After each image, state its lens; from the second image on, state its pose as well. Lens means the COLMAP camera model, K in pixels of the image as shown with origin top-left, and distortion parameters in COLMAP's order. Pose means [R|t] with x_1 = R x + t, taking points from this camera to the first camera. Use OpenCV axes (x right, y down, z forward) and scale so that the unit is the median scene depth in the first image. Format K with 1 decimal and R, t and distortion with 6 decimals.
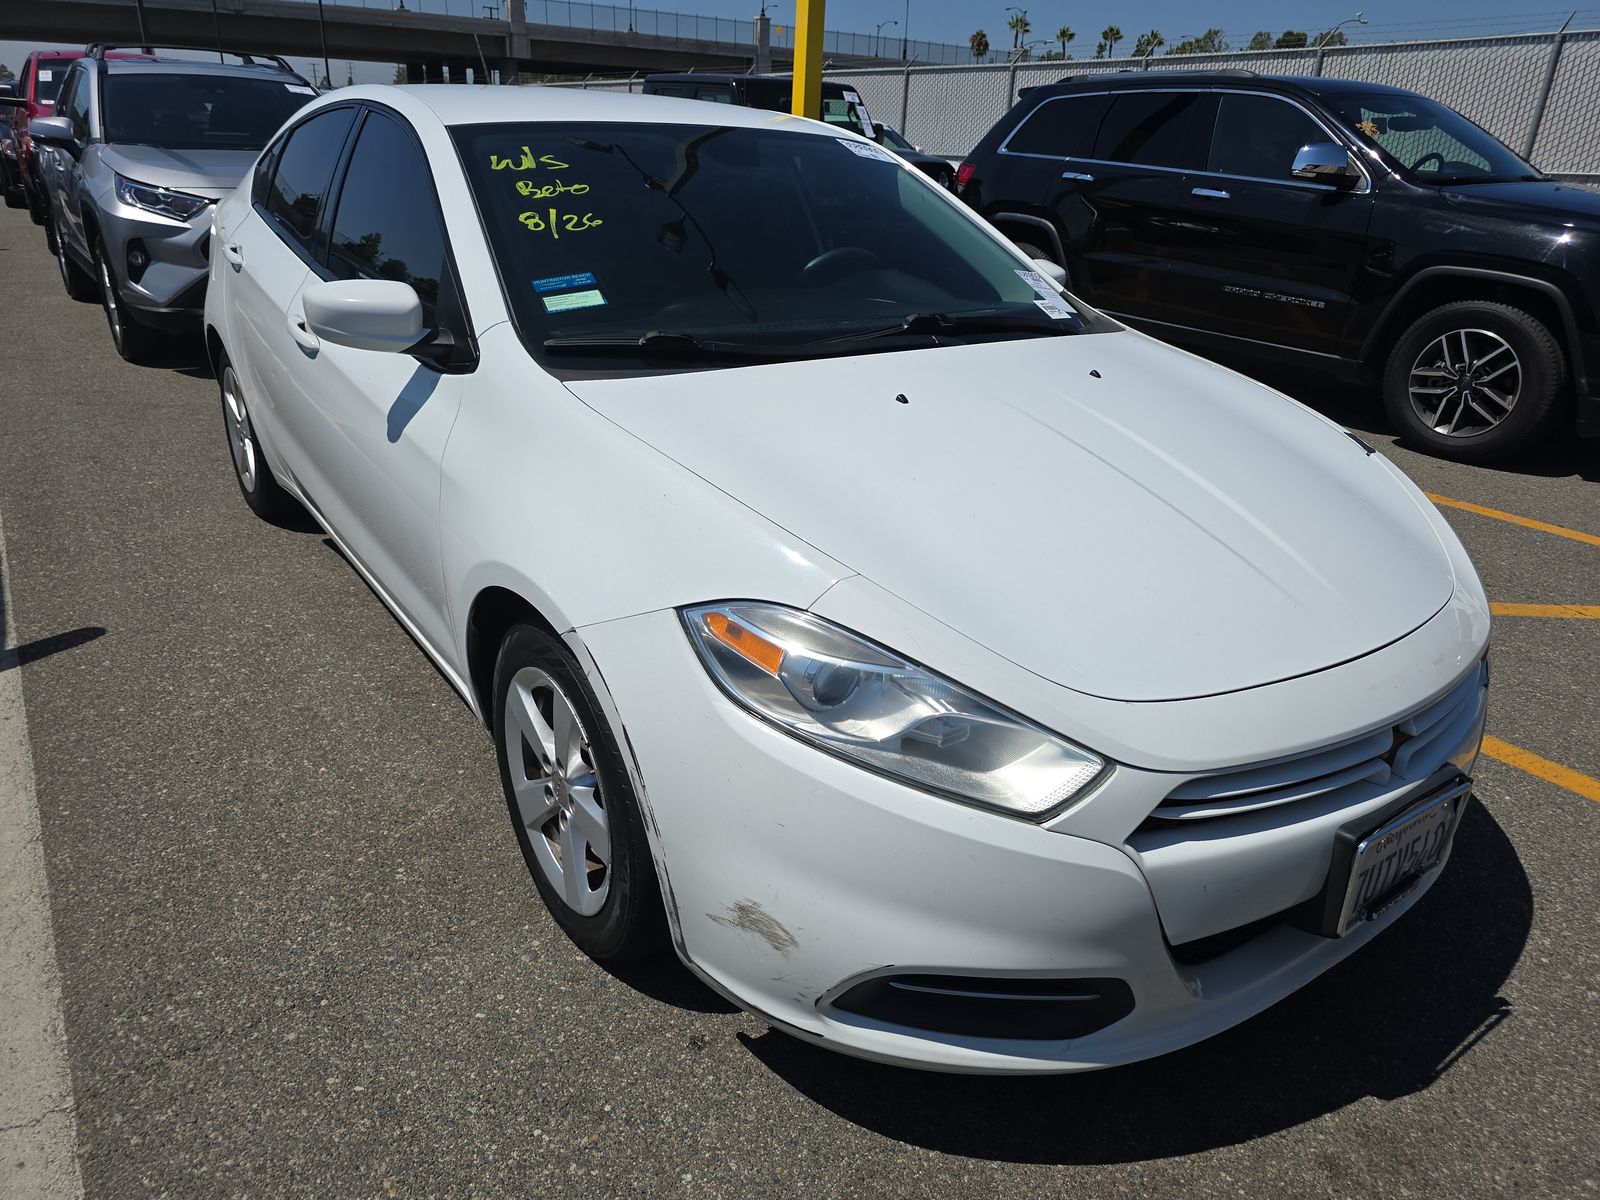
lens RADIAL K [[1095.6, 0, 801.5], [0, 1095.6, 594.5], [0, 0, 1]] dist [0.031929, -0.030247]
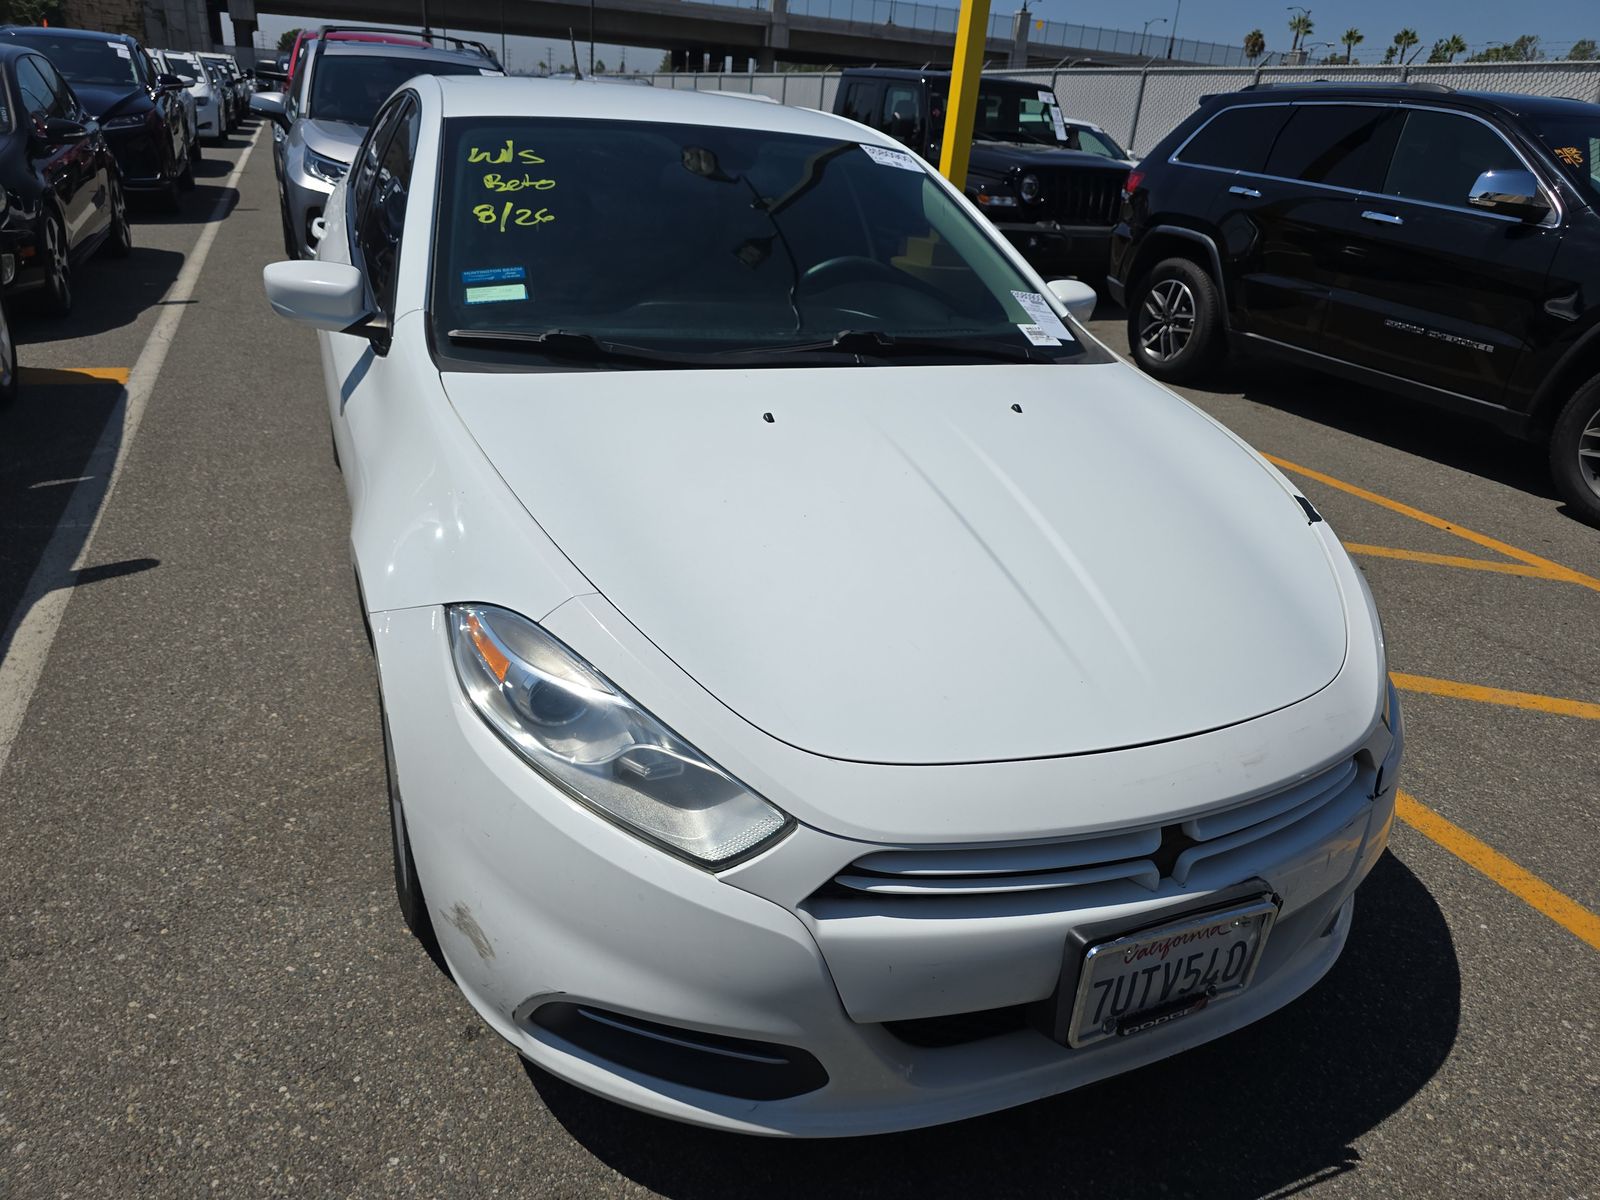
lens RADIAL K [[1095.6, 0, 809.7], [0, 1095.6, 595.3], [0, 0, 1]] dist [0.031929, -0.030247]
pose [[0.977539, 0.114248, -0.177100, 0.276476], [-0.113234, 0.993442, 0.015854, -0.035814], [0.177750, 0.004556, 0.984065, 0.043177]]
